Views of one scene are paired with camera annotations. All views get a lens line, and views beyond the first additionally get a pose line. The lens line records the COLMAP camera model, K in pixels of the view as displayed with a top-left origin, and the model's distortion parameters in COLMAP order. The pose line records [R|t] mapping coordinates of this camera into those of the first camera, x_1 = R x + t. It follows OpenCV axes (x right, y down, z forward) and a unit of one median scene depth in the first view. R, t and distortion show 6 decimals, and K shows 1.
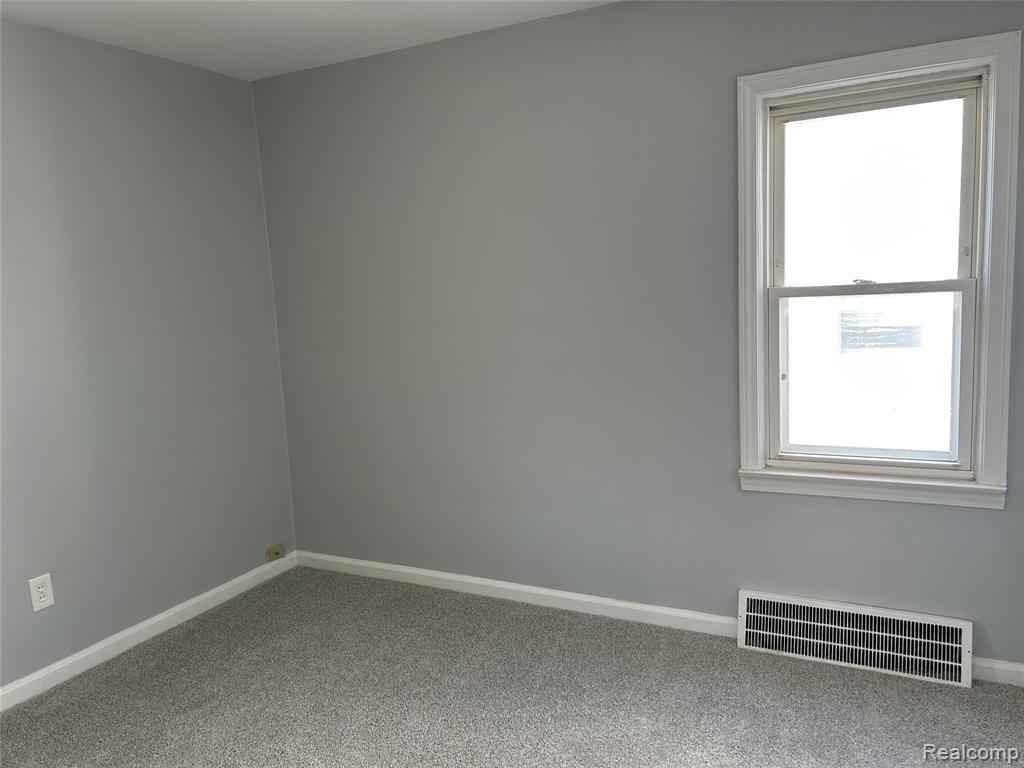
lens RADIAL K [[783.9, 0, 507.6], [0, 783.9, 398.7], [0, 0, 1]] dist [0.113419, -0.095818]
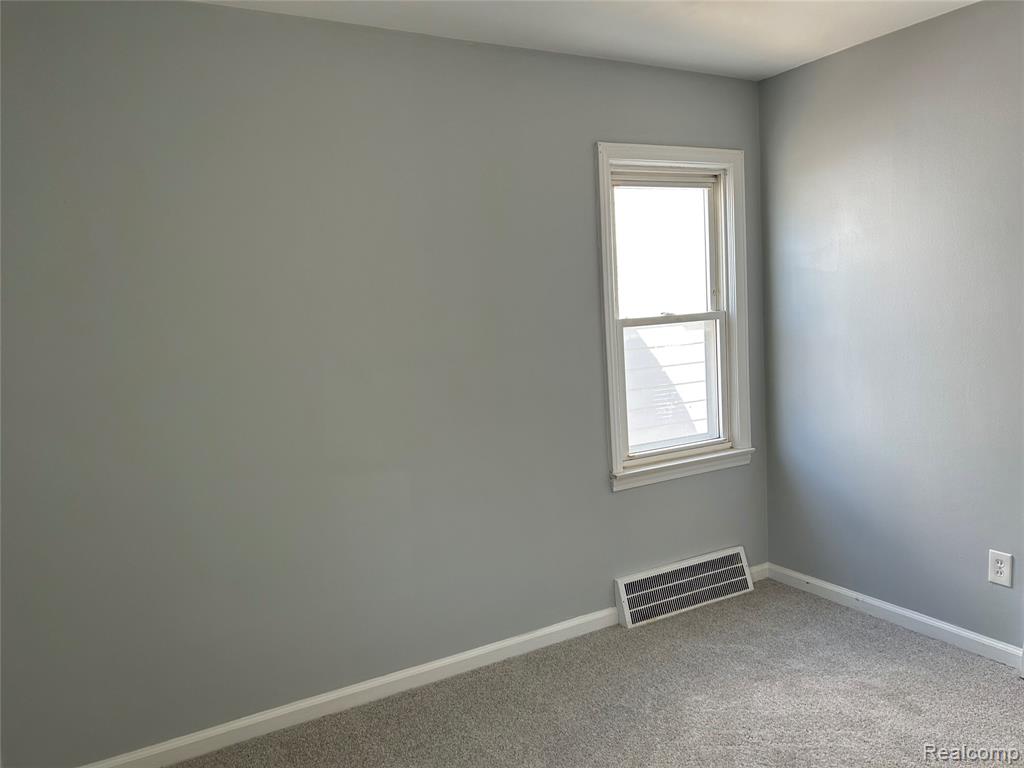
lens RADIAL K [[783.9, 0, 507.6], [0, 783.9, 398.7], [0, 0, 1]] dist [0.113419, -0.095818]
pose [[0.539770, -0.087386, 0.837265, -0.797150], [0.148706, 0.988854, 0.007340, -0.056004], [-0.828574, 0.120544, 0.546748, 0.518054]]
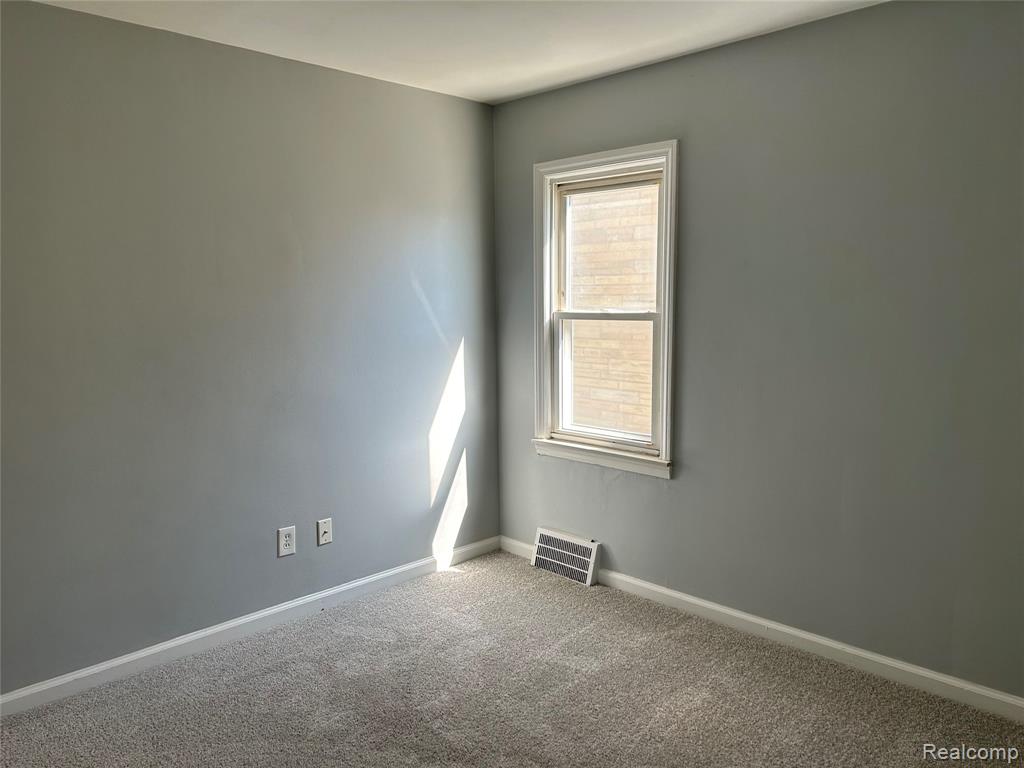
lens RADIAL K [[783.9, 0, 507.6], [0, 783.9, 398.7], [0, 0, 1]] dist [0.113419, -0.095818]
pose [[0.954213, 0.085340, -0.286695, 0.686287], [-0.088331, 0.996088, 0.002509, 0.020357], [0.285788, 0.022930, 0.958019, -0.369420]]
